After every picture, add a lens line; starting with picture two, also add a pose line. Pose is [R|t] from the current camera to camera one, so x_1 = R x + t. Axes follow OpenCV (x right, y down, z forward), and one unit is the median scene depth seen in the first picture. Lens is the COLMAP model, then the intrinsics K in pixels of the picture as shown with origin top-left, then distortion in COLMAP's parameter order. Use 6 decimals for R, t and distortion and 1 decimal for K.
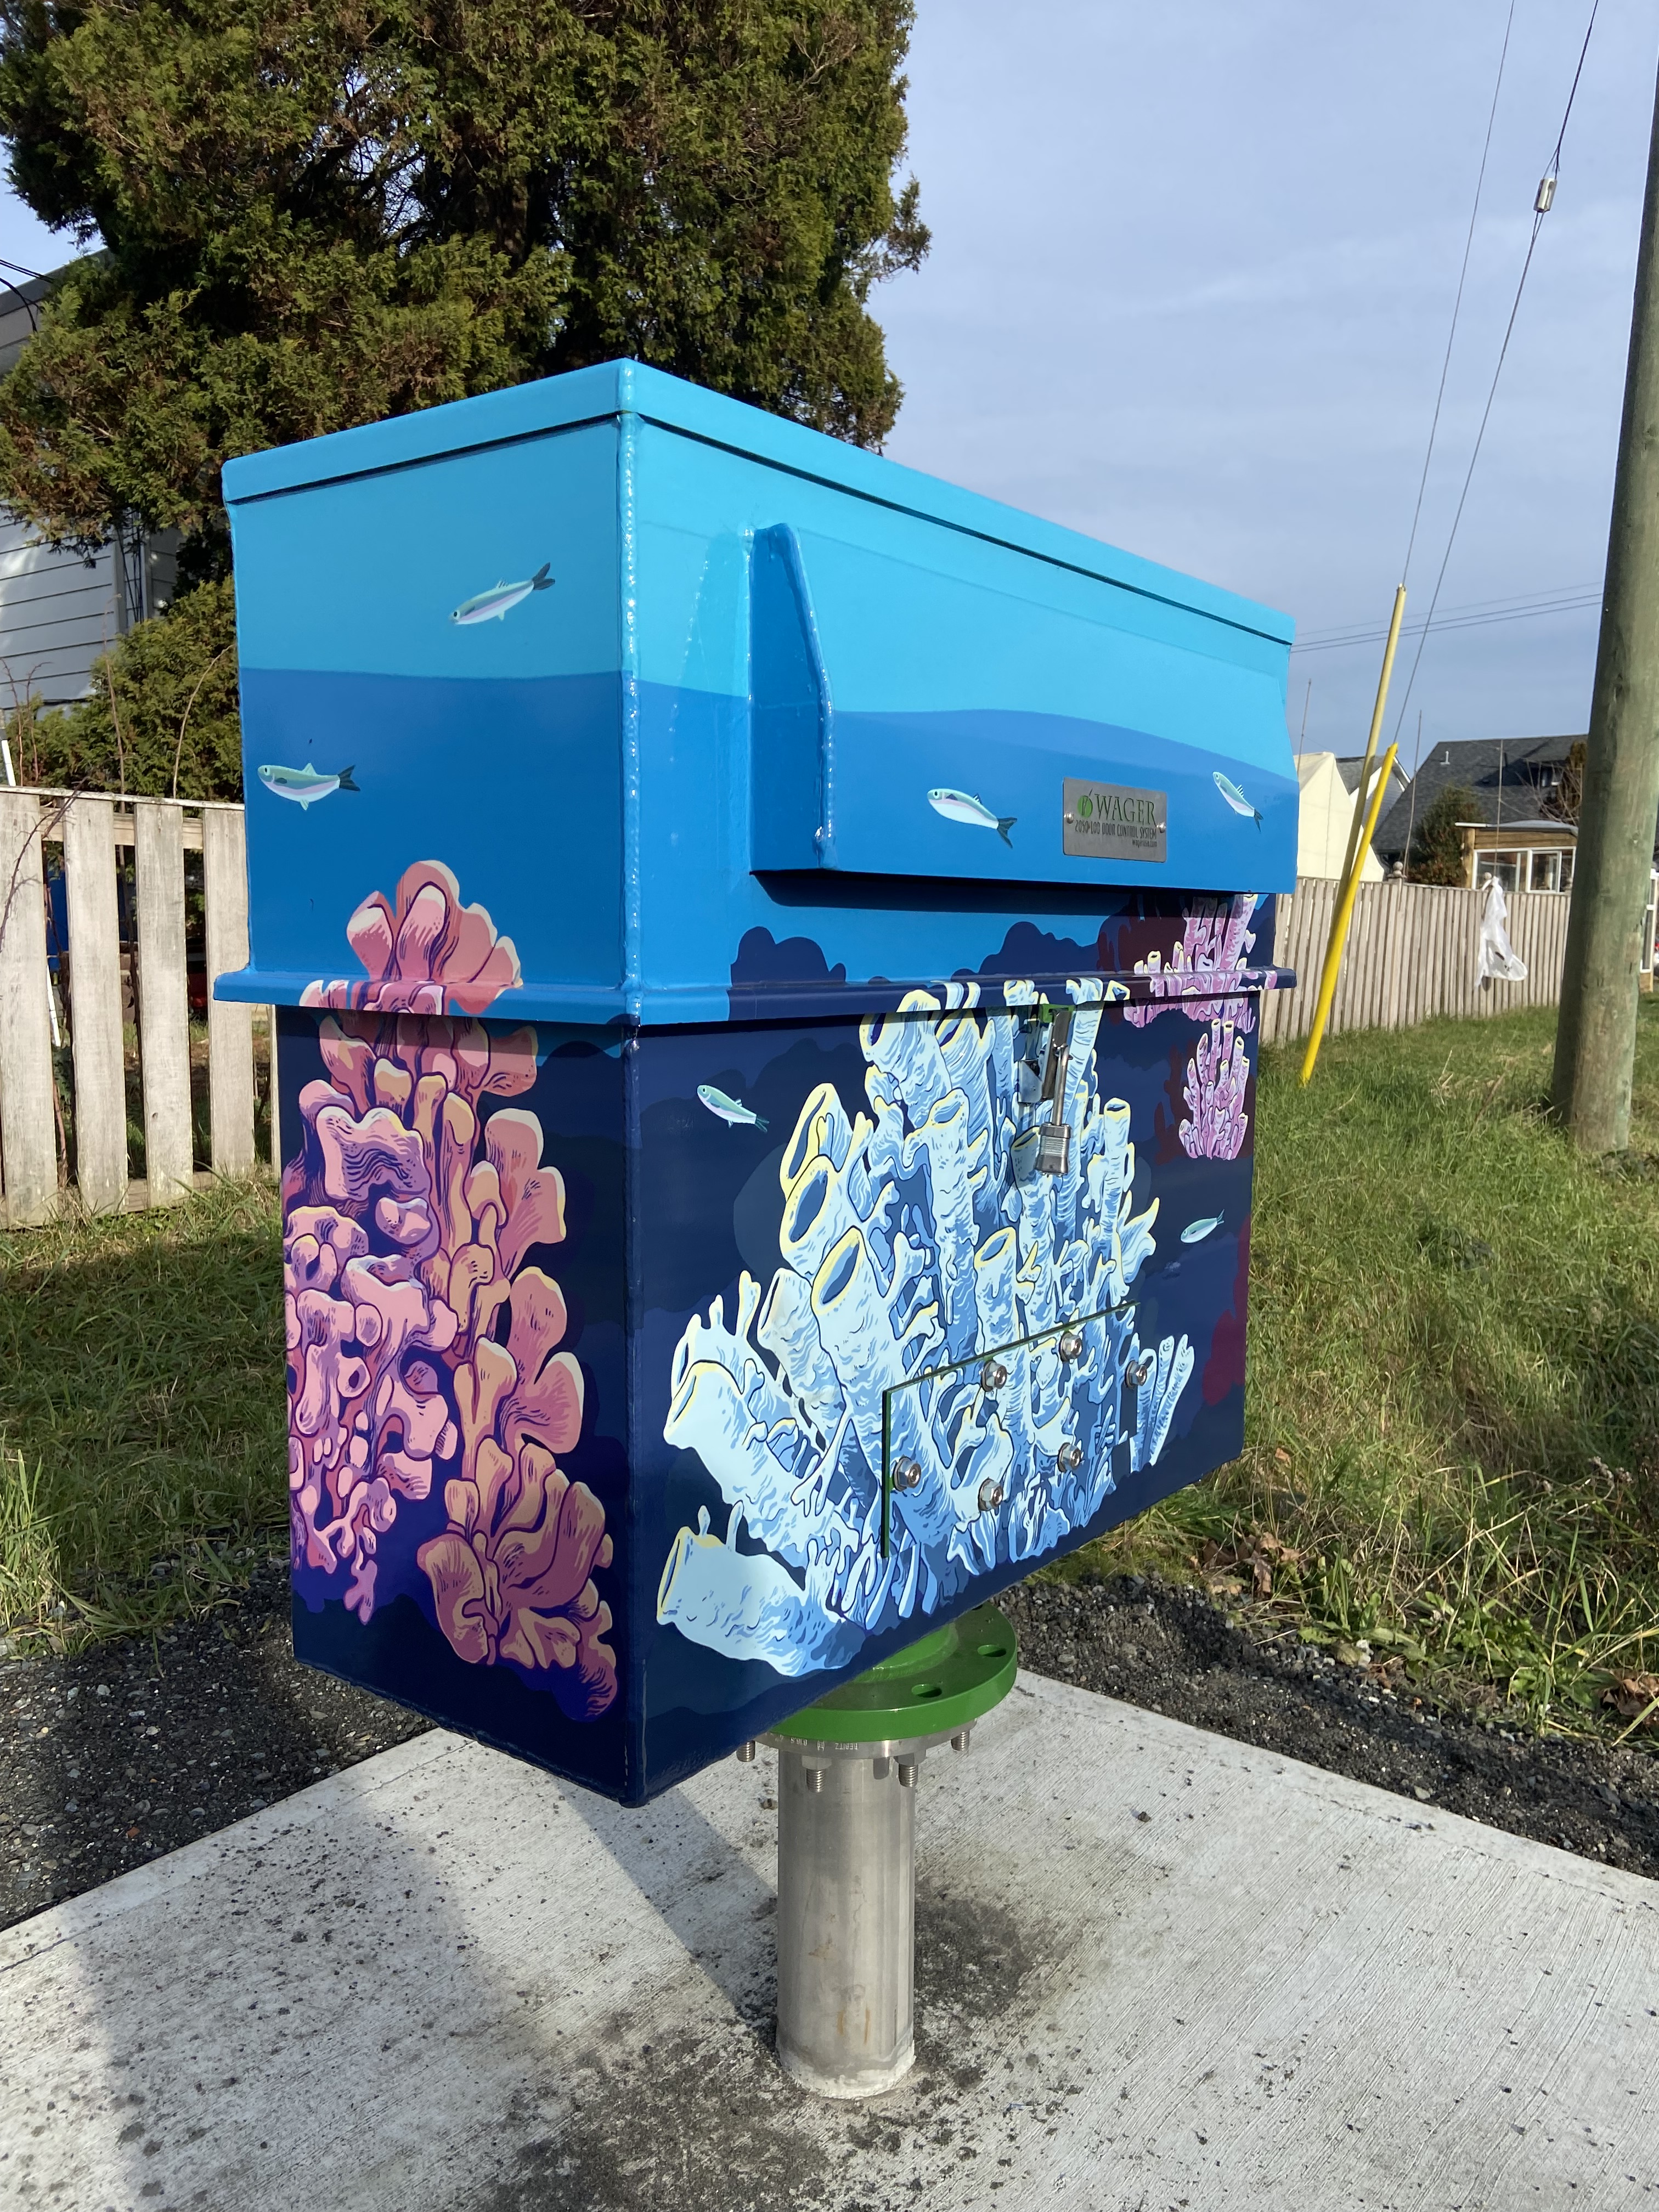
lens RADIAL K [[1681.8, 0, 835.0], [0, 1681.8, 1112.1], [0, 0, 1]] dist [0.069535, -0.088733]
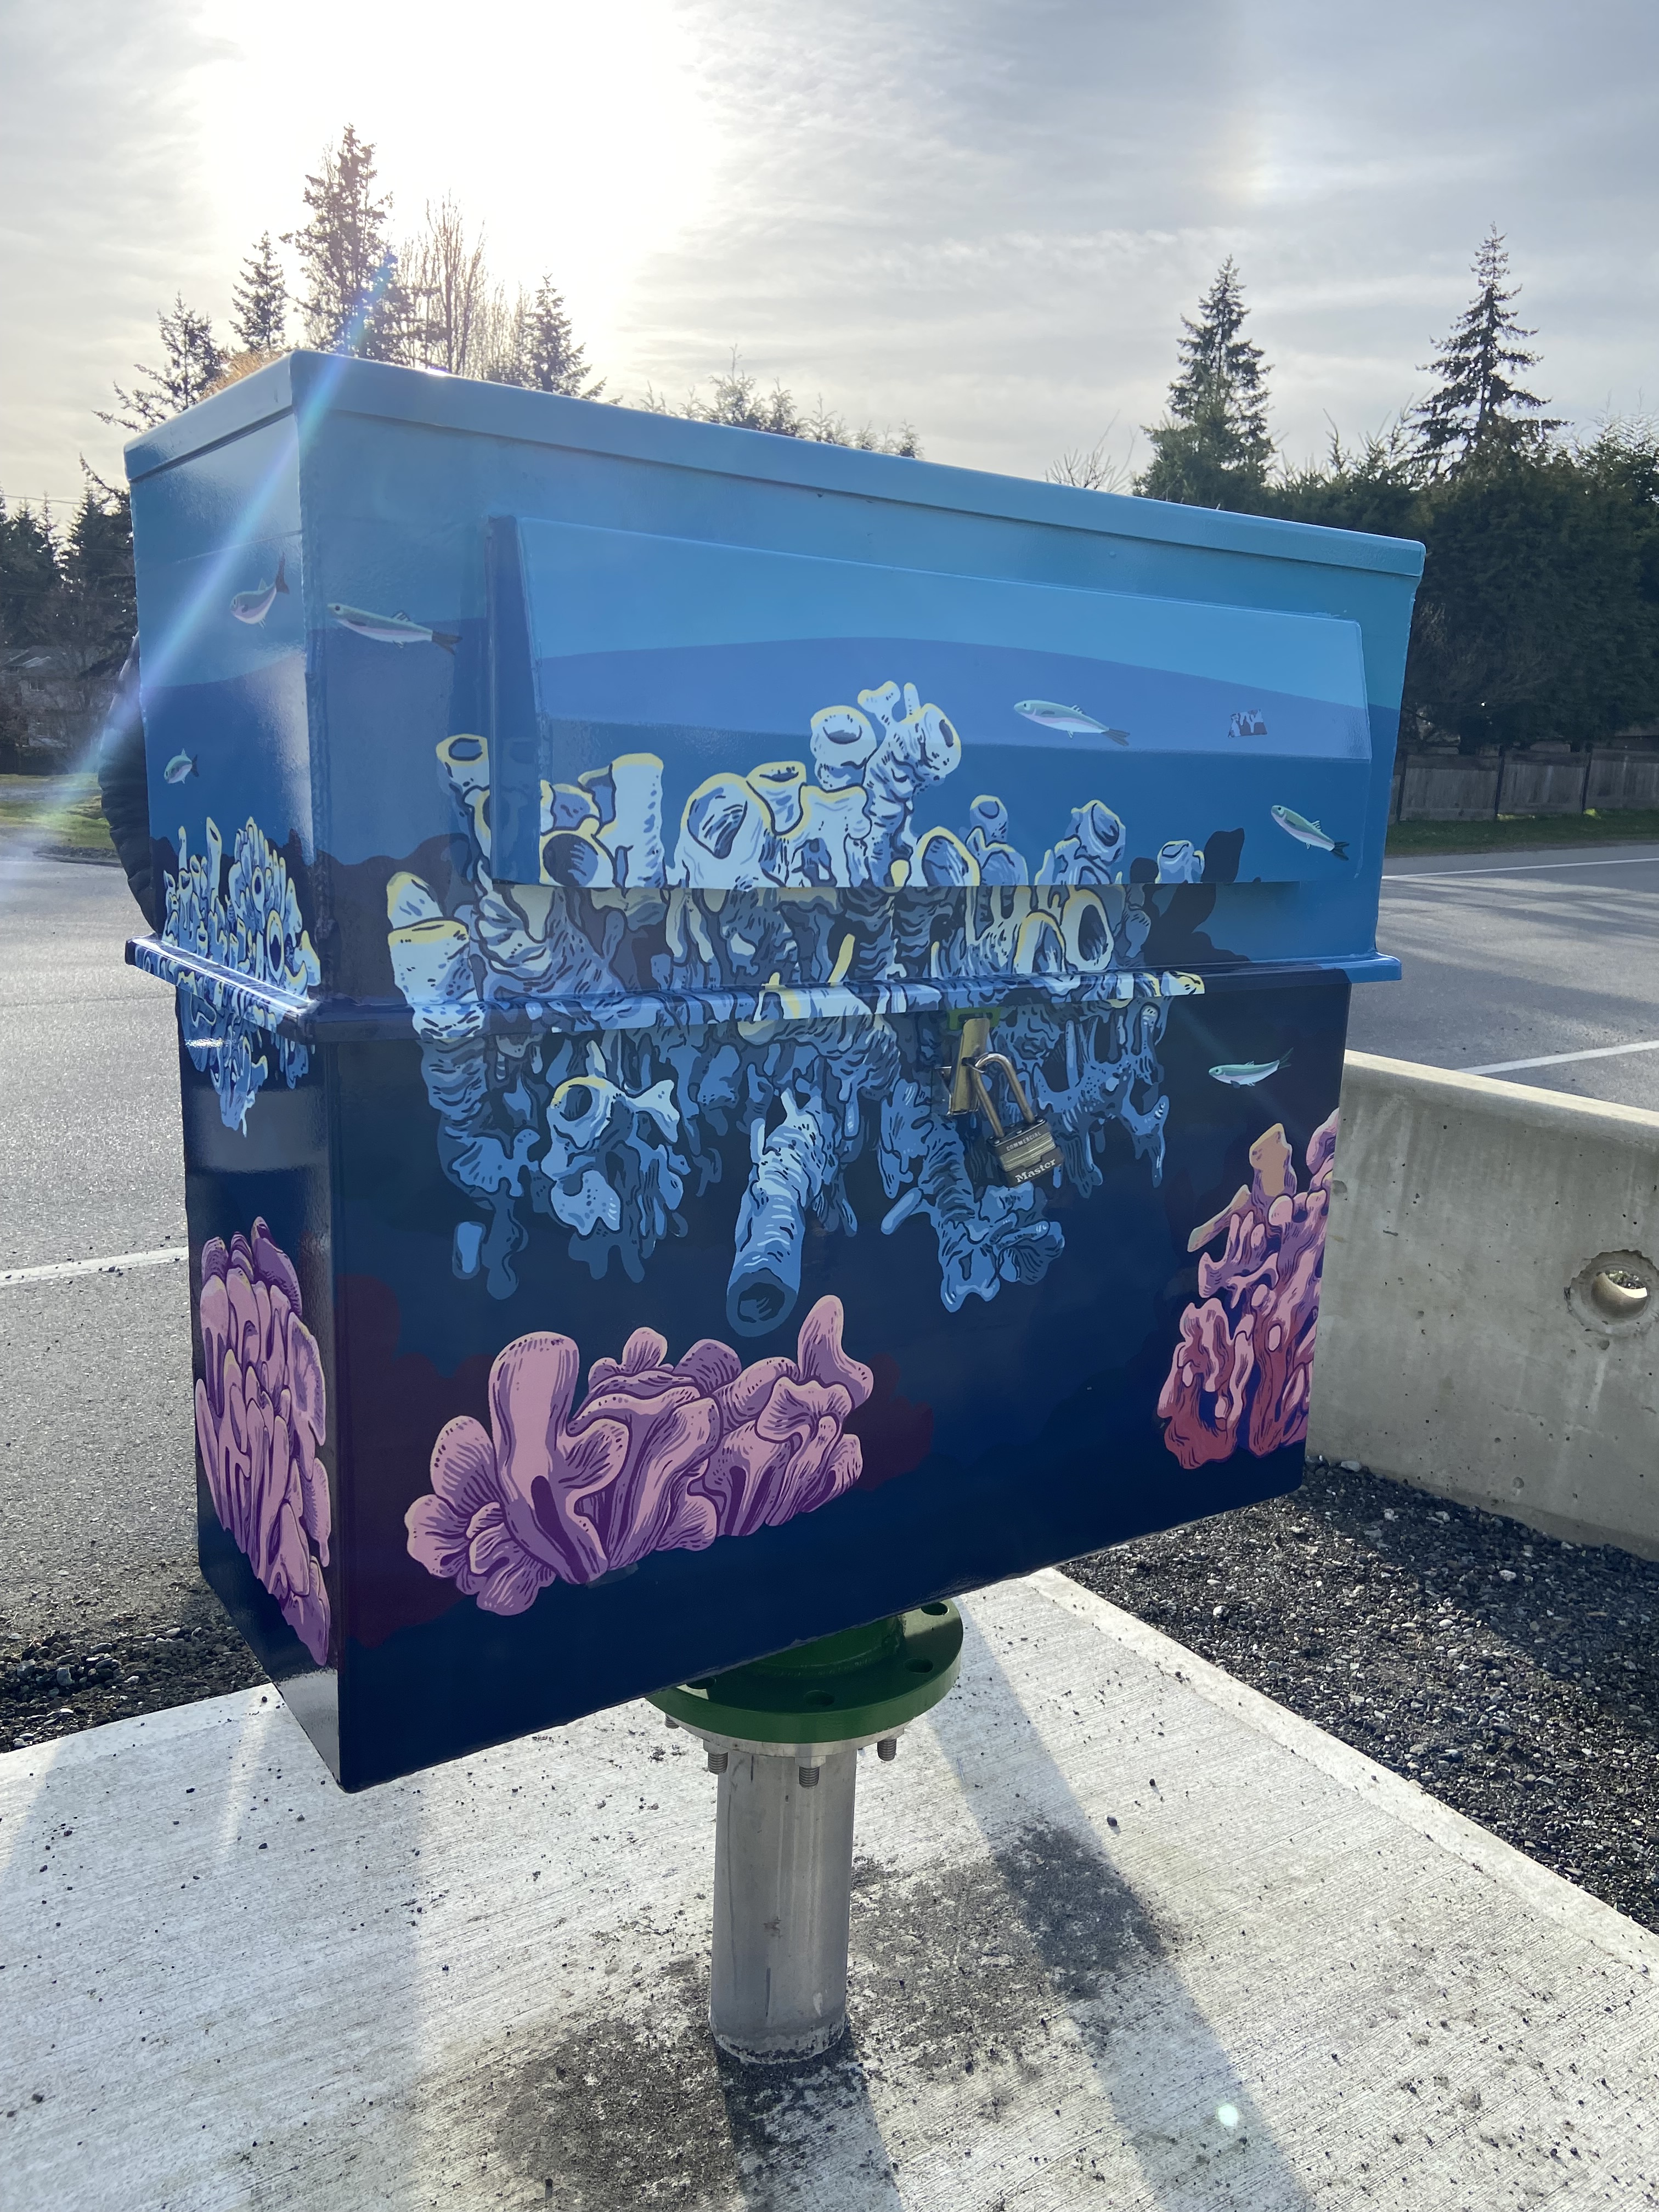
lens RADIAL K [[1681.8, 0, 835.0], [0, 1681.8, 1112.1], [0, 0, 1]] dist [0.069535, -0.088733]
pose [[-0.948719, -0.102684, 0.298978, -0.312162], [-0.008375, 0.953607, 0.300939, -0.299494], [-0.316009, 0.283002, -0.905565, 2.007255]]
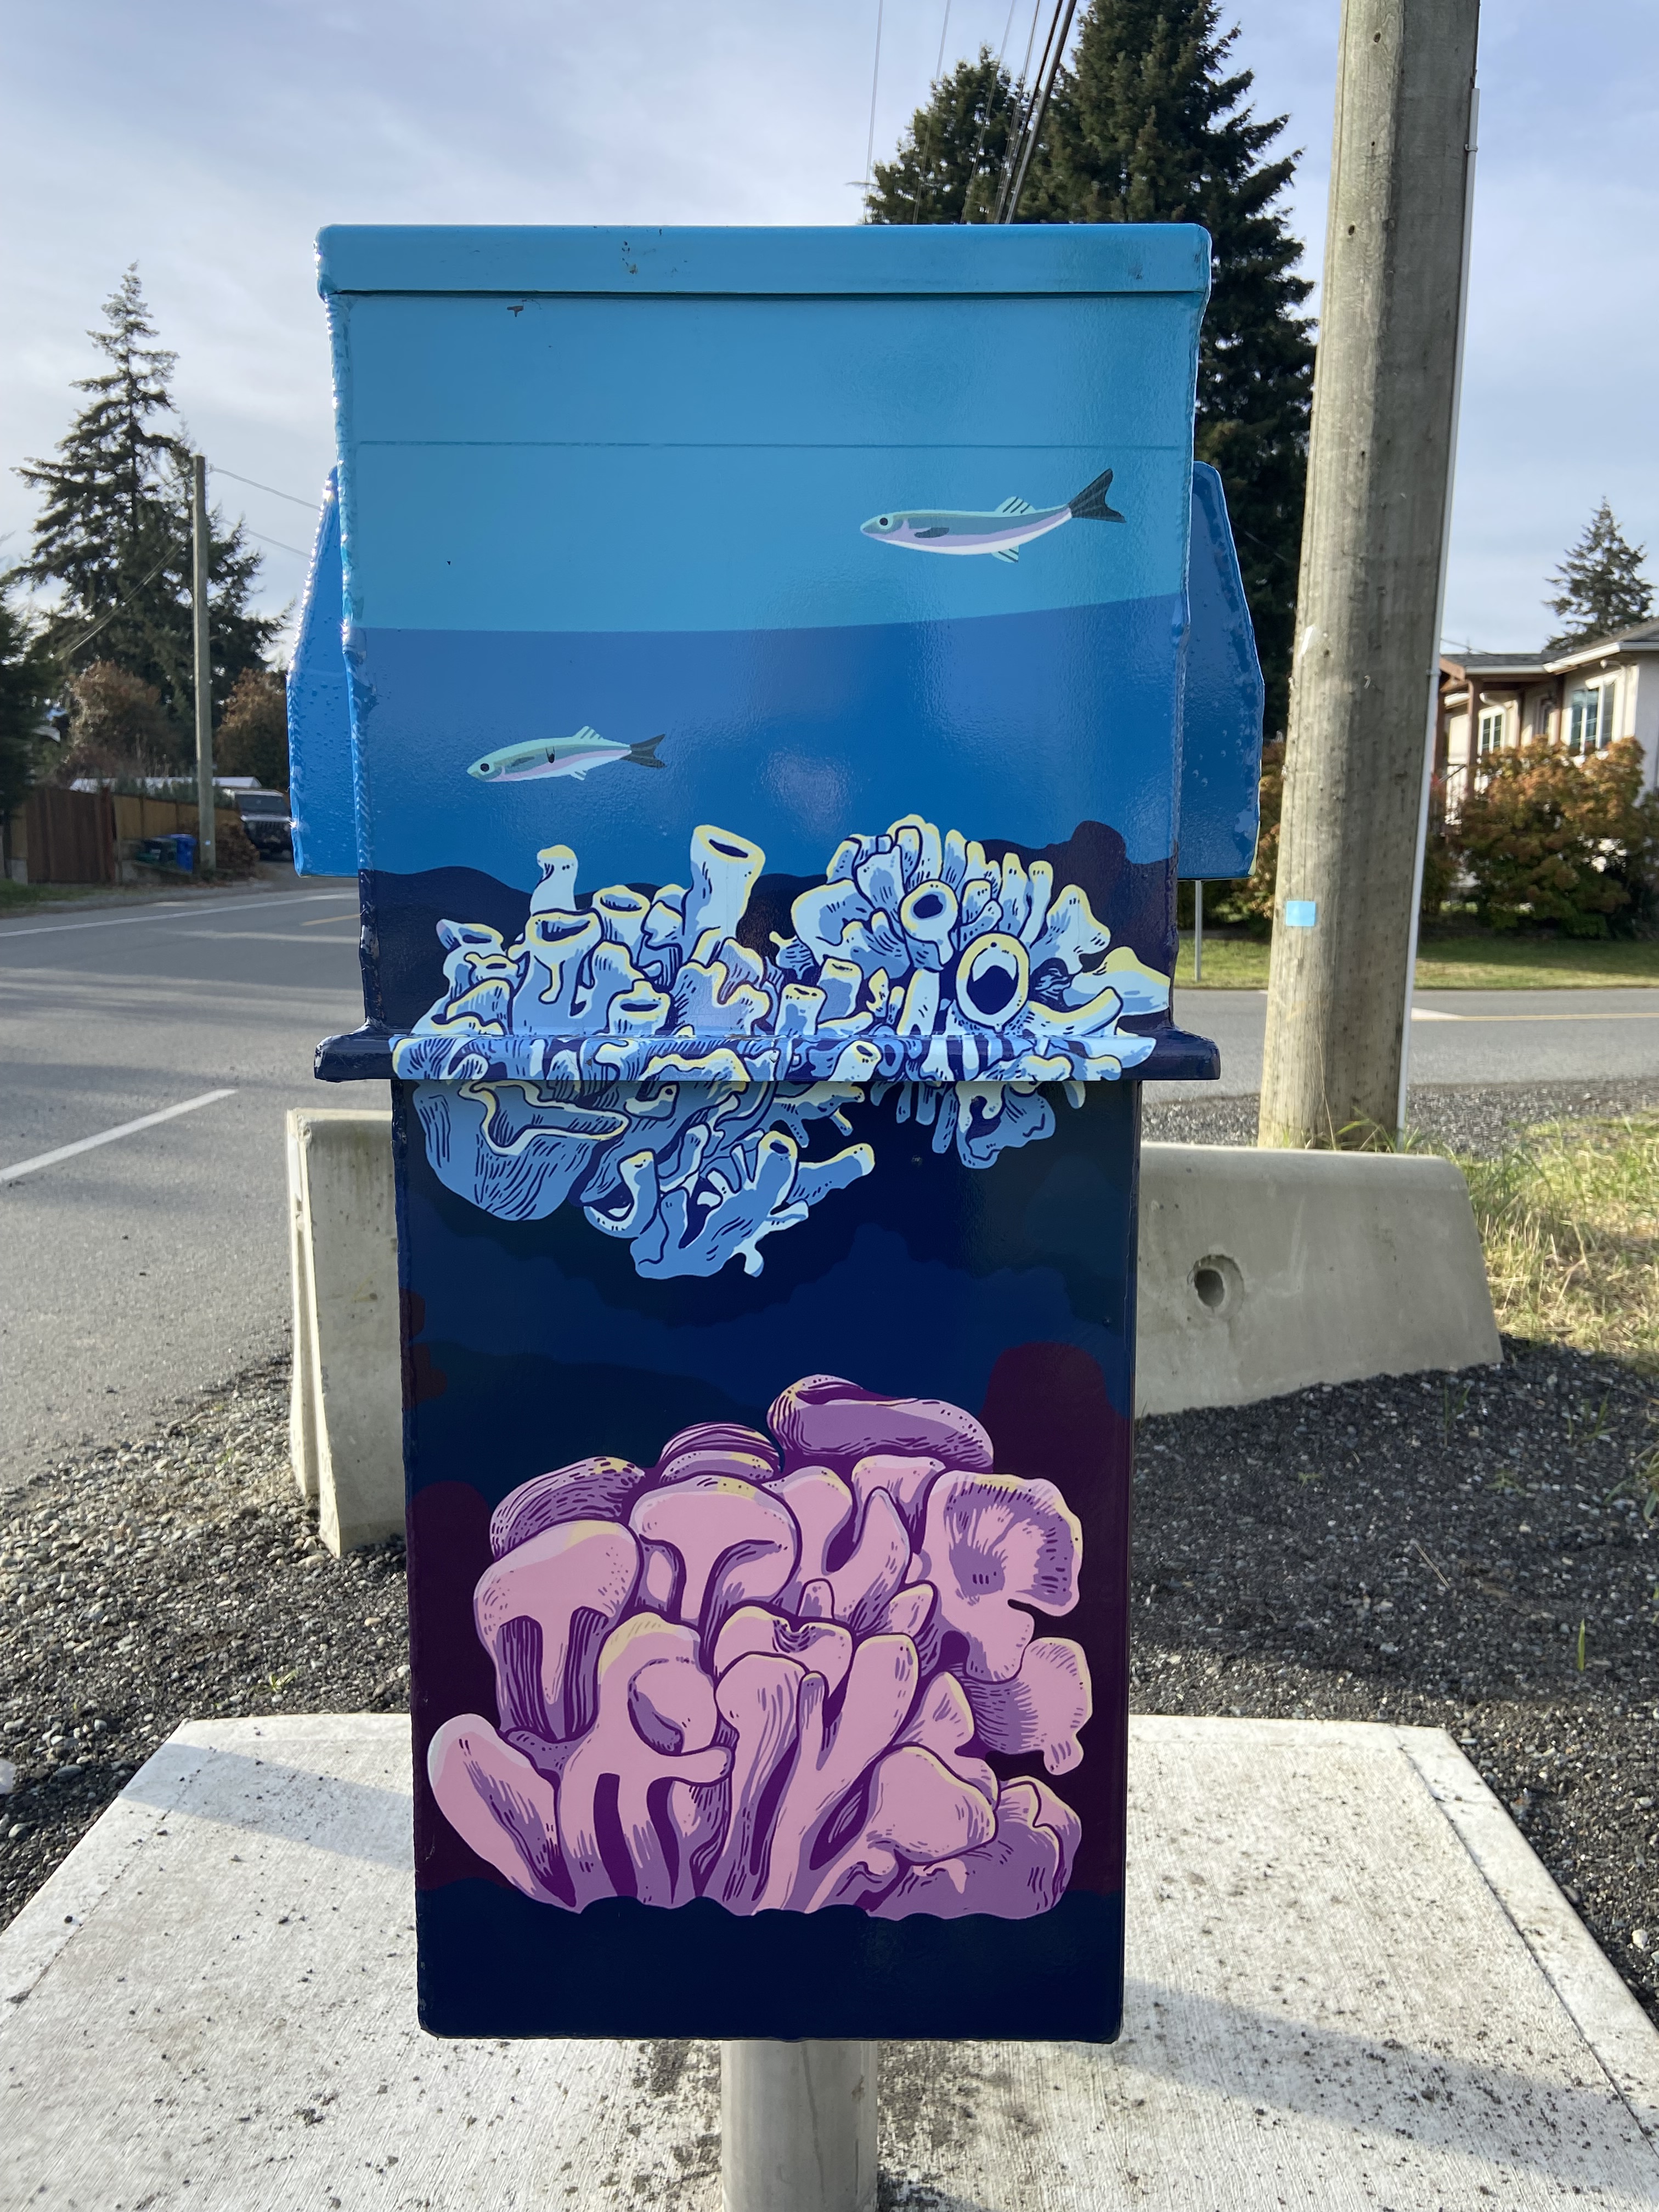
lens RADIAL K [[1681.8, 0, 835.0], [0, 1681.8, 1112.1], [0, 0, 1]] dist [0.069535, -0.088733]
pose [[-0.799442, 0.067170, -0.596977, 0.547230], [-0.076028, 0.974427, 0.211452, -0.214741], [0.595913, 0.214431, -0.773890, 1.801131]]
